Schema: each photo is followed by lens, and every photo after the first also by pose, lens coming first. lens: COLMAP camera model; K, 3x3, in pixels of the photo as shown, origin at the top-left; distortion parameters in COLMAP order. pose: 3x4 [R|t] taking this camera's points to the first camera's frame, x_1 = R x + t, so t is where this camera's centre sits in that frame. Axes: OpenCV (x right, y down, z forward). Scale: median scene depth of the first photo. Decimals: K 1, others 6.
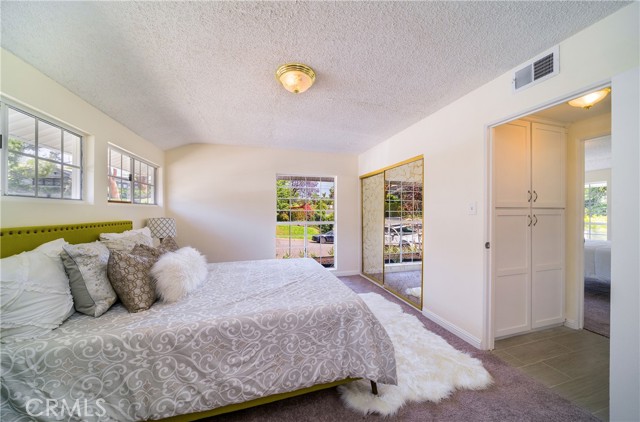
lens RADIAL K [[217.9, 0, 322.9], [0, 217.9, 211.3], [0, 0, 1]] dist [-0.000315, 0.000058]
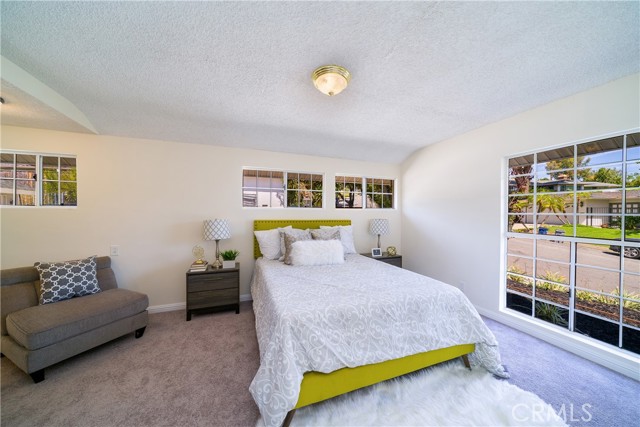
lens RADIAL K [[217.9, 0, 321.9], [0, 217.9, 214.2], [0, 0, 1]] dist [-0.000315, 0.000058]
pose [[0.066081, 0.005318, -0.997800, 0.855540], [-0.004379, 0.999978, 0.005040, -0.004926], [0.997805, 0.004036, 0.066103, 0.887803]]
